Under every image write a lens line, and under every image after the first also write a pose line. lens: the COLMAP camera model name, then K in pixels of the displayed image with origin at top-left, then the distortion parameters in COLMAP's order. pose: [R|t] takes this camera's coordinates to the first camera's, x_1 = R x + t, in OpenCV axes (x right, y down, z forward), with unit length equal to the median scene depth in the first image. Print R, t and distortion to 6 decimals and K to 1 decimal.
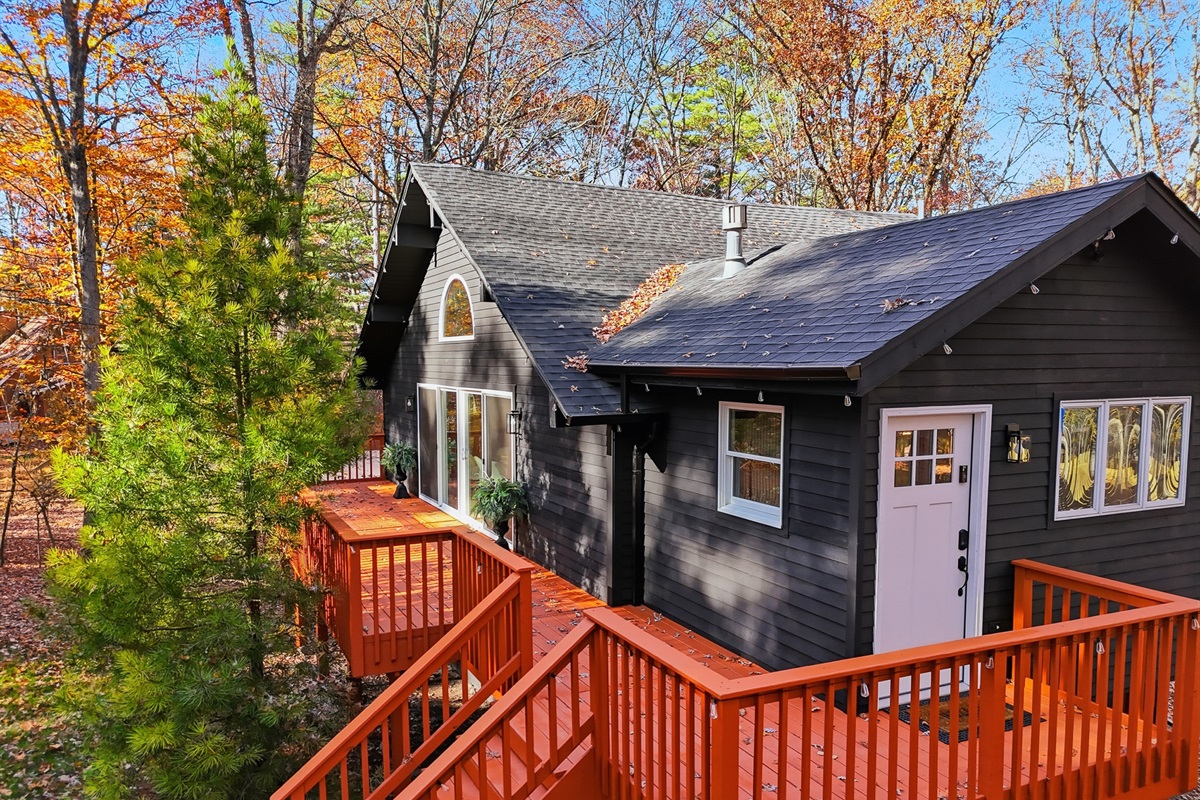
lens RADIAL K [[868.2, 0, 601.7], [0, 868.2, 445.3], [0, 0, 1]] dist [0.038174, -0.005942]
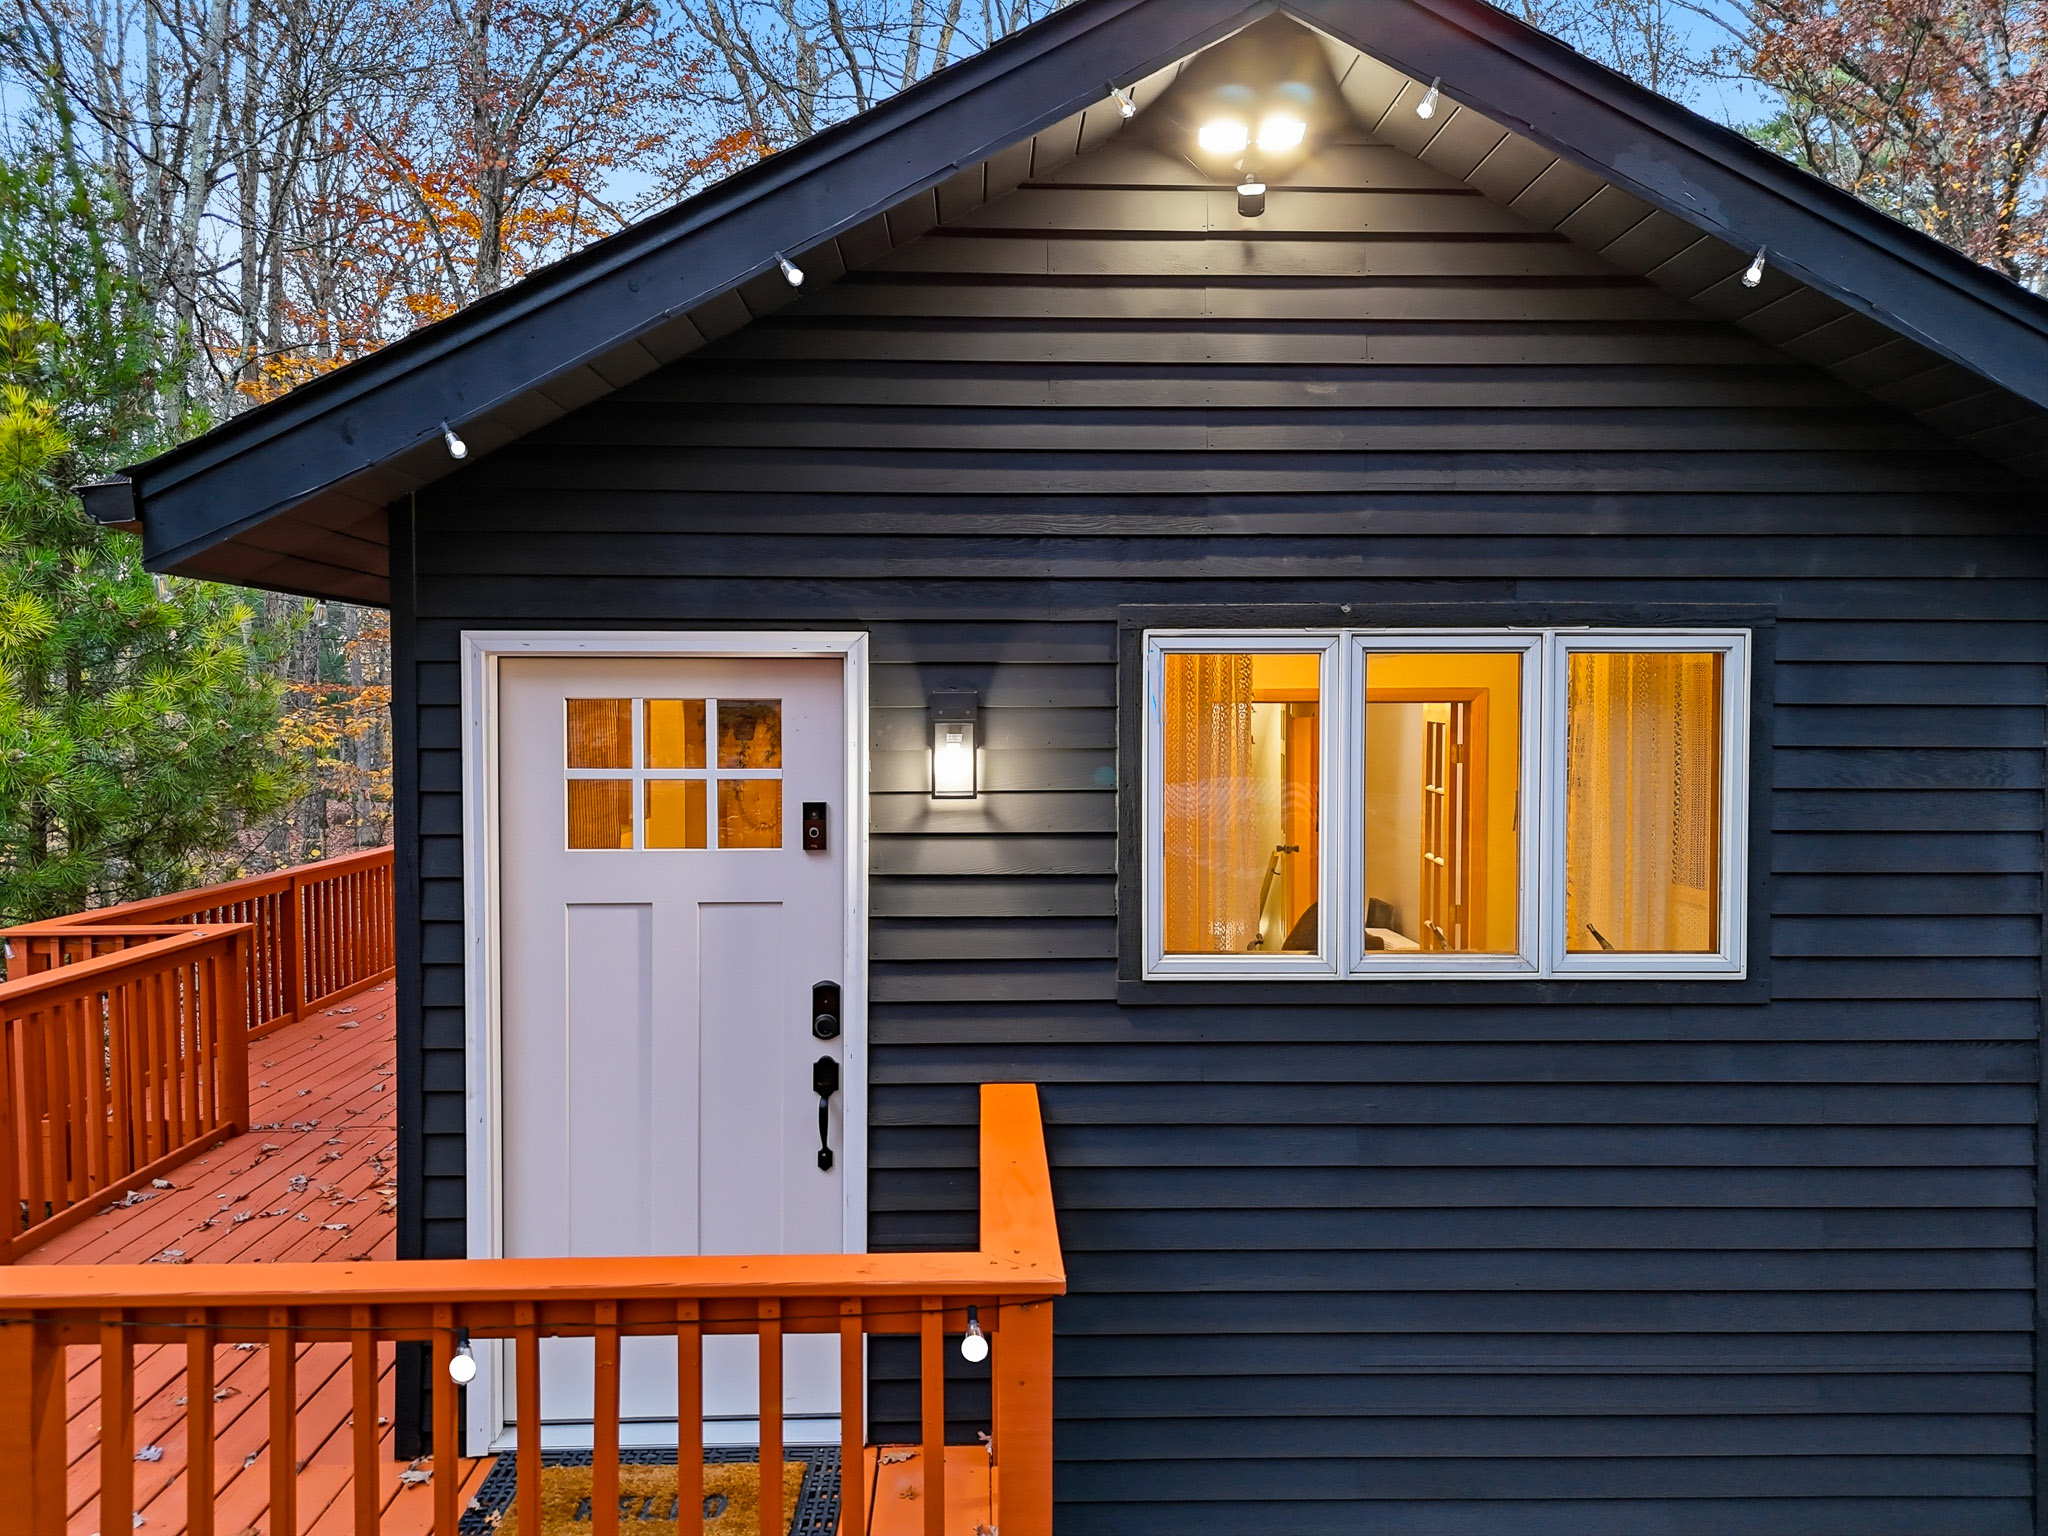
lens RADIAL K [[1488.6, 0, 1026.9], [0, 1488.6, 750.6], [0, 0, 1]] dist [0.042303, -0.006677]
pose [[0.916880, 0.013611, -0.398932, 0.707364], [-0.043172, 0.996937, -0.065208, 0.036543], [0.396822, 0.077010, 0.914659, 0.446476]]
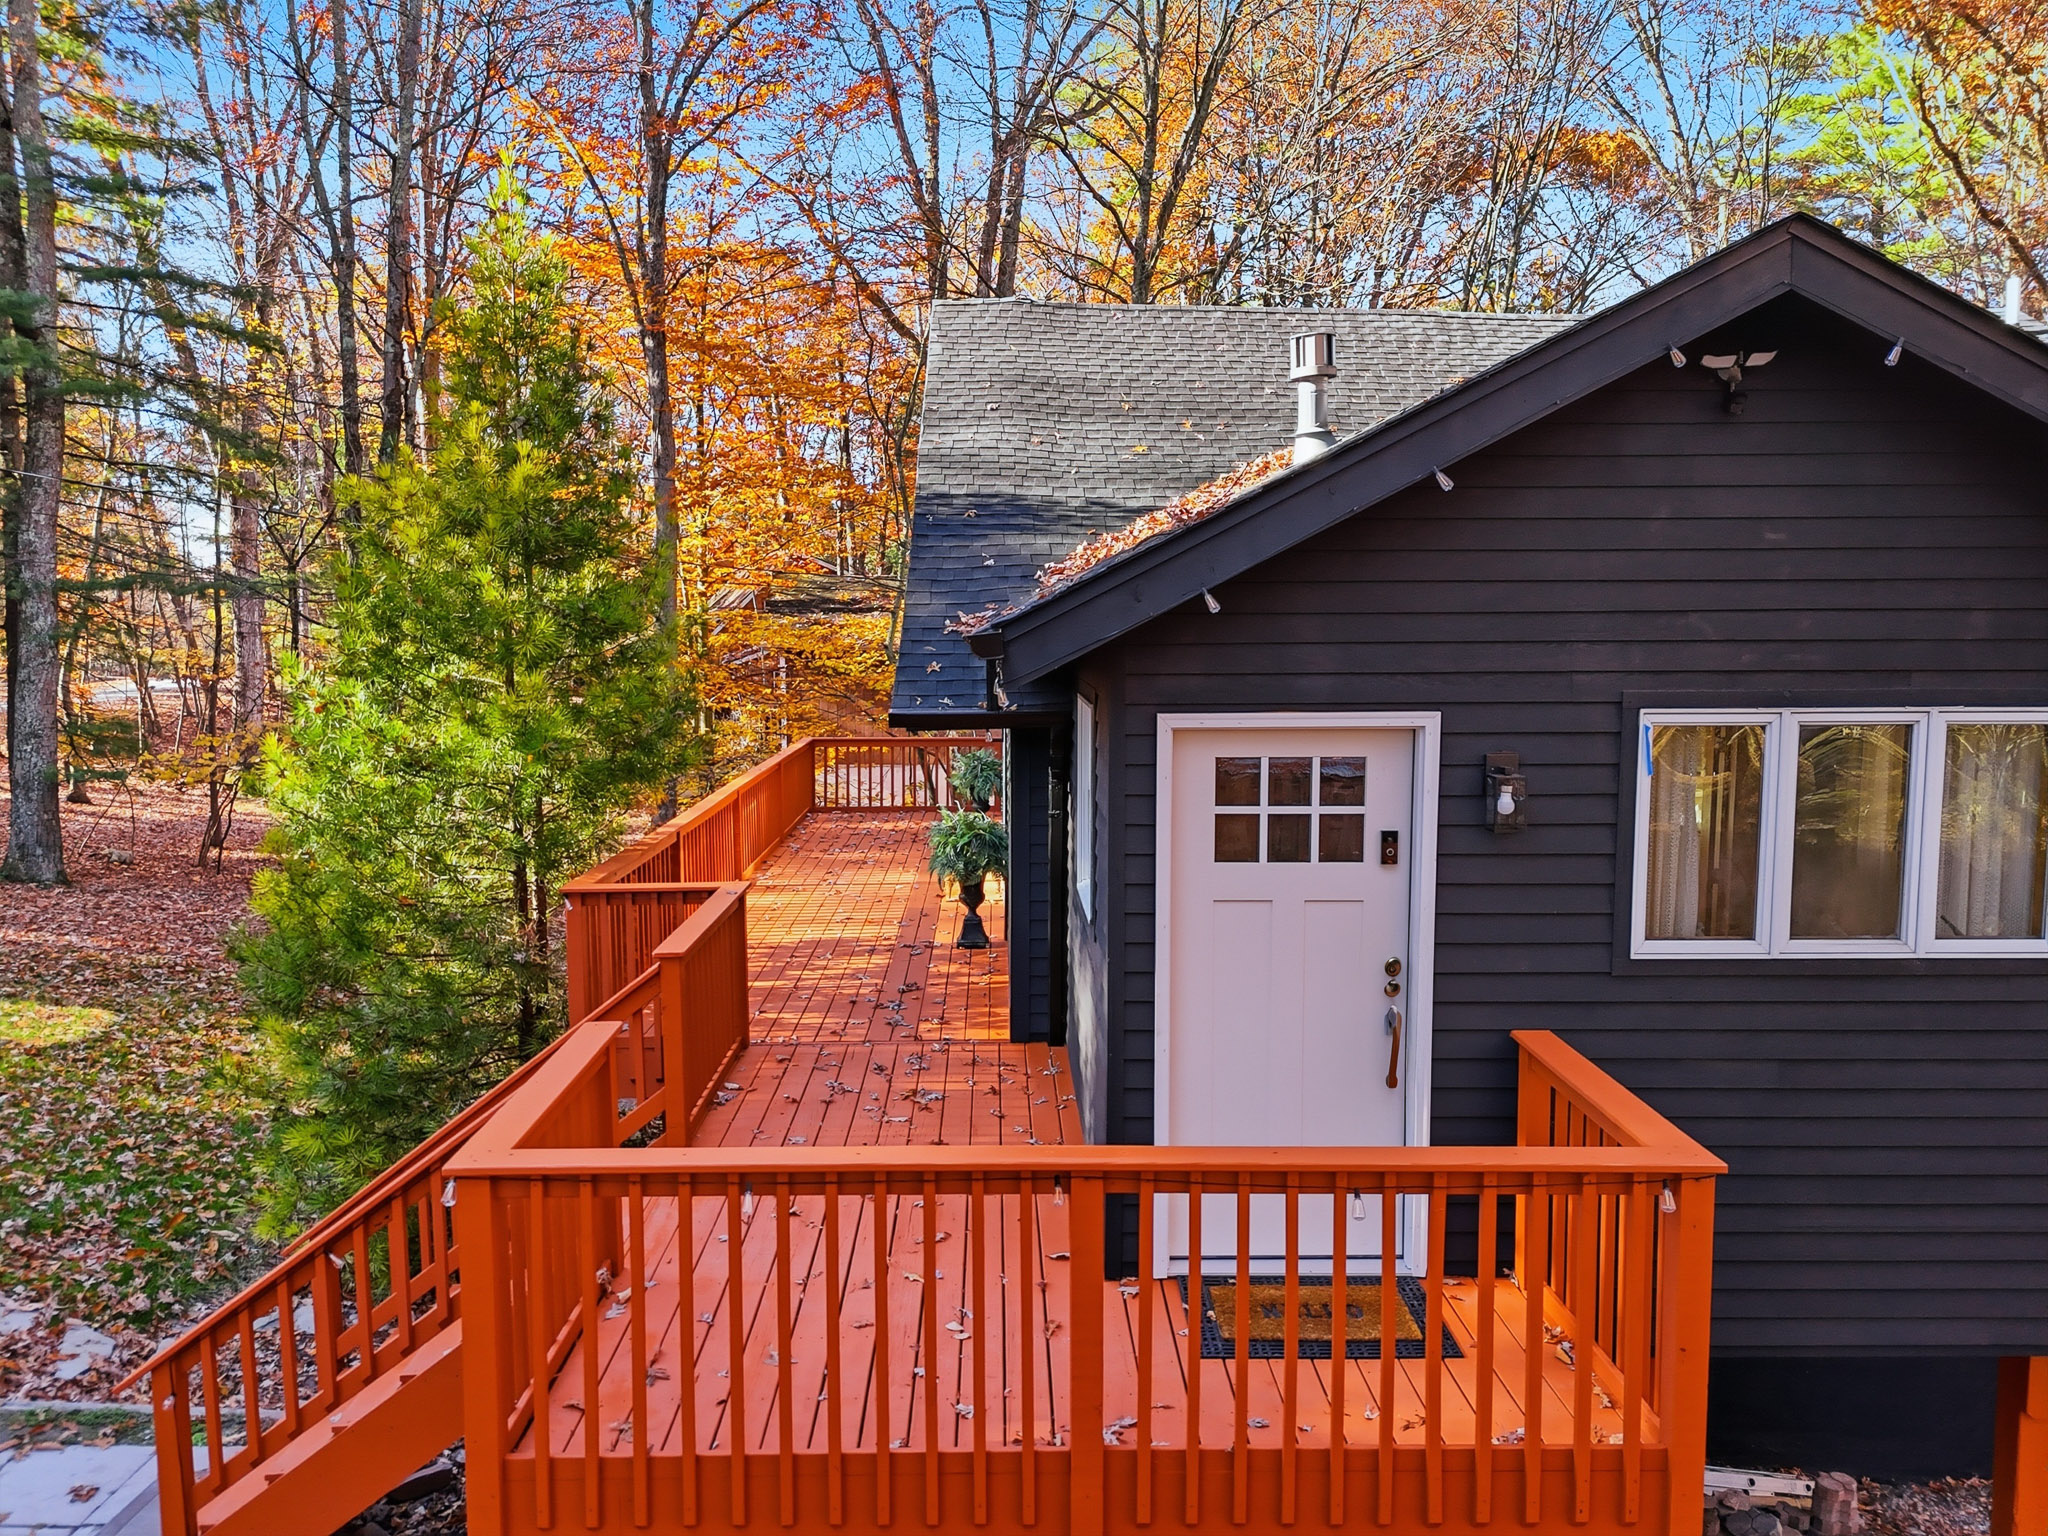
lens RADIAL K [[1484.2, 0, 1025.2], [0, 1484.2, 760.2], [0, 0, 1]] dist [0.038520, -0.006054]
pose [[0.910977, 0.042227, -0.410290, 0.547915], [-0.042843, 0.999052, 0.007697, -0.014660], [0.410226, 0.010566, 0.911923, 0.117939]]
